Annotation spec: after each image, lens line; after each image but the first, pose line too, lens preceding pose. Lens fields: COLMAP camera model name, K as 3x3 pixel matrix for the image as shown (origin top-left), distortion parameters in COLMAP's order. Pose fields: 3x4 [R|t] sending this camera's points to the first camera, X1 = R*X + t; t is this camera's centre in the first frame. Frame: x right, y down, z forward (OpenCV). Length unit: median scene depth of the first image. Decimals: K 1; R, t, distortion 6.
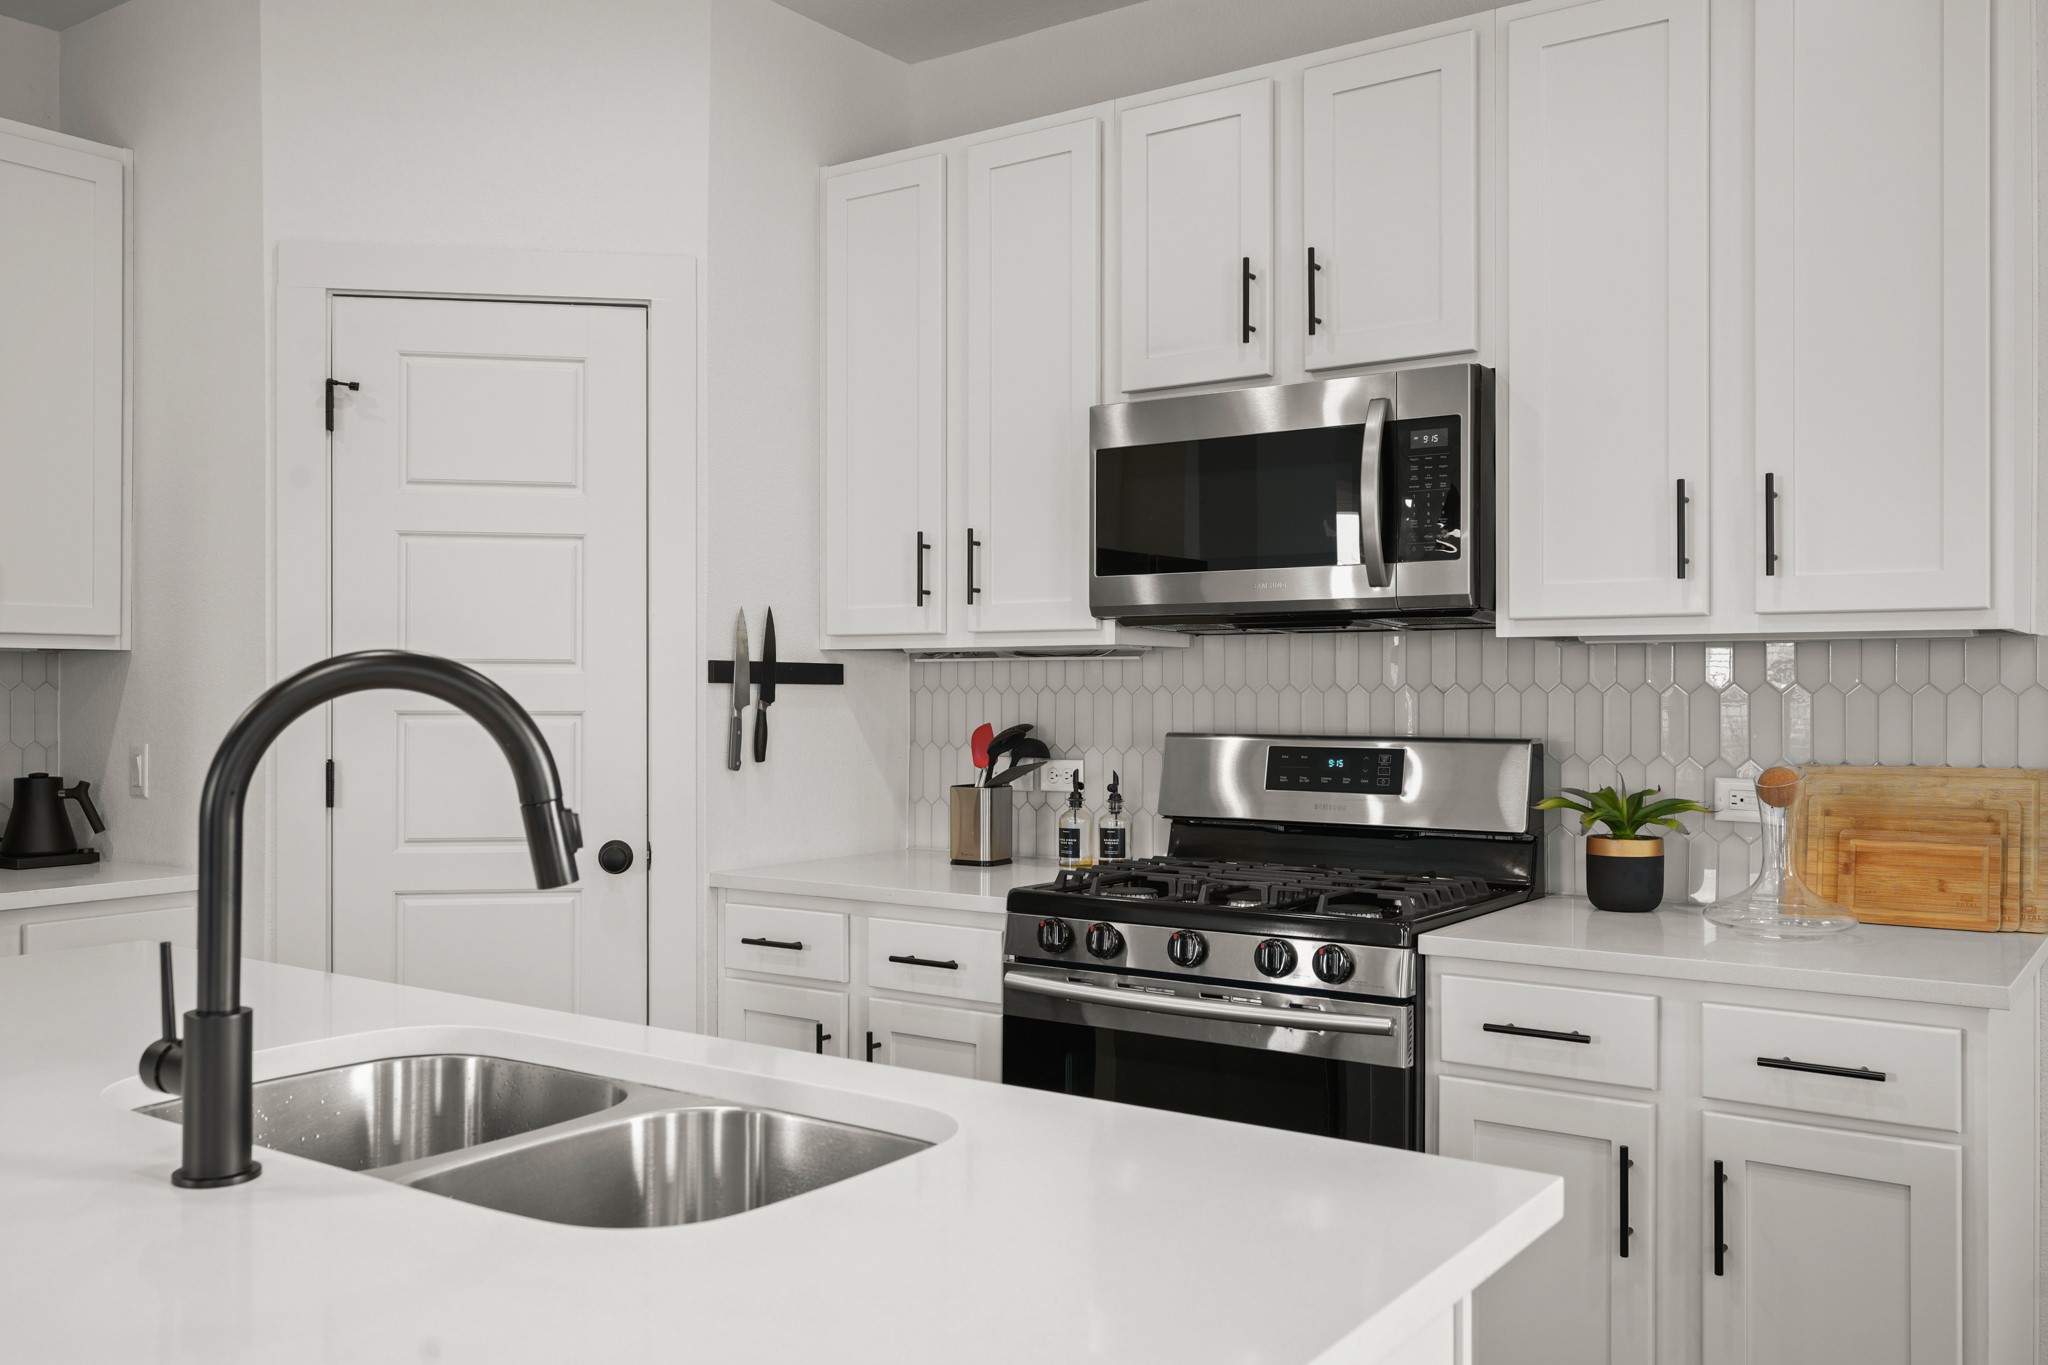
lens RADIAL K [[1744.9, 0, 1037.6], [0, 1744.9, 684.2], [0, 0, 1]] dist [0.004365, 0.005772]
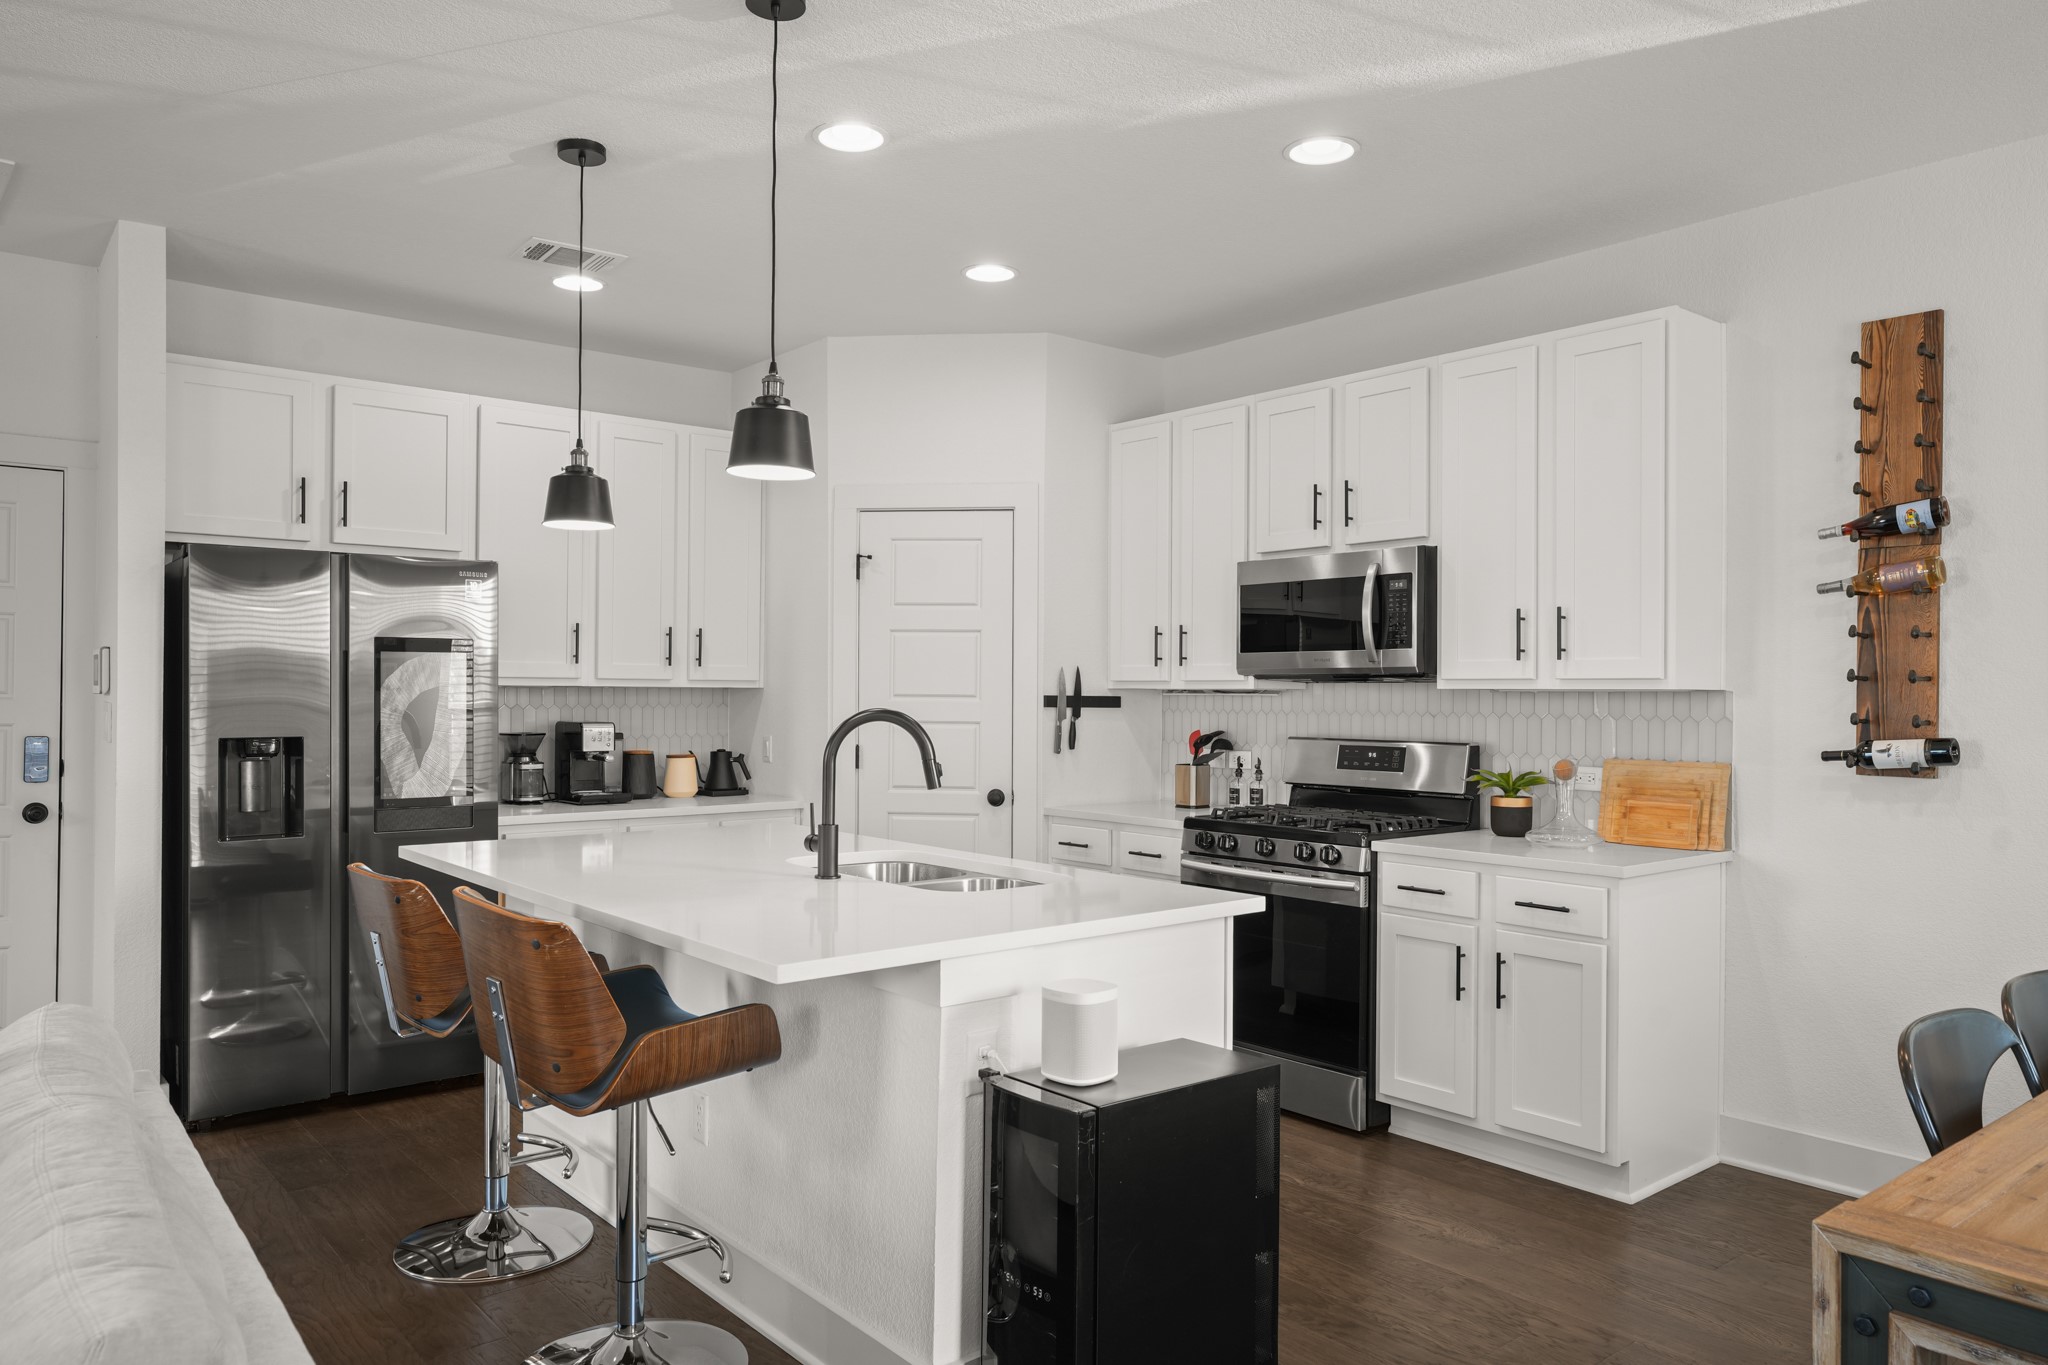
lens RADIAL K [[1395.3, 0, 1018.9], [0, 1395.3, 688.4], [0, 0, 1]] dist [-0.008911, 0.001525]
pose [[0.964959, 0.004160, -0.262367, 0.206755], [-0.004540, 0.999989, -0.000841, -0.022310], [0.262361, 0.002003, 0.964968, -0.530881]]
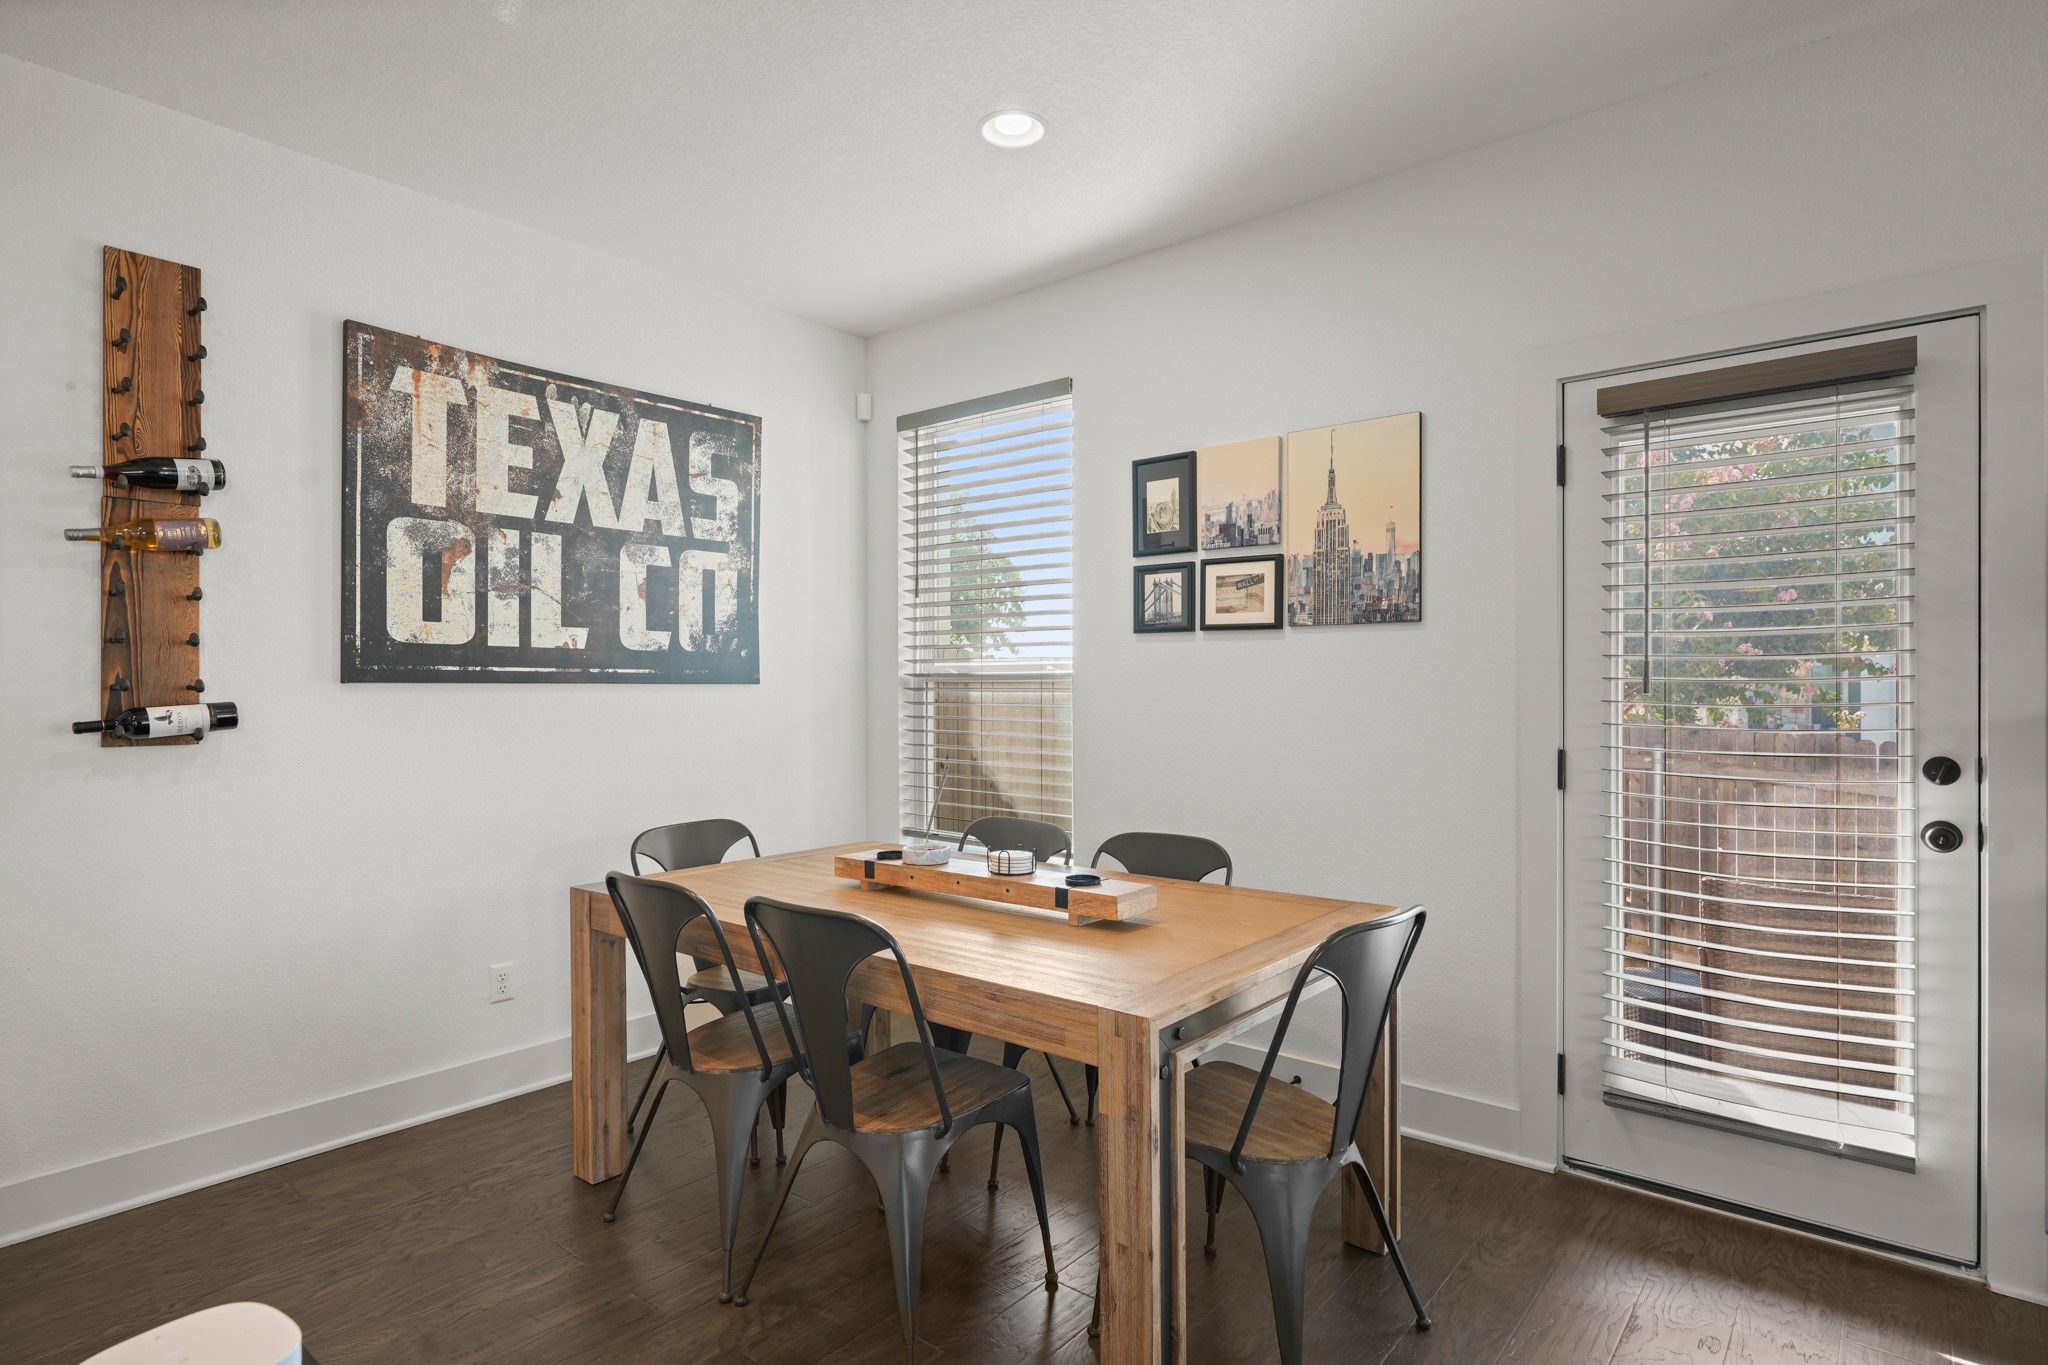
lens RADIAL K [[1082.2, 0, 1024.1], [0, 1082.2, 683.5], [0, 0, 1]] dist [0.000887, 0.000739]
pose [[0.067776, 0.000552, 0.997700, -0.192785], [-0.002584, 0.999997, -0.000378, -0.003348], [-0.997697, -0.002552, 0.067777, 0.037518]]
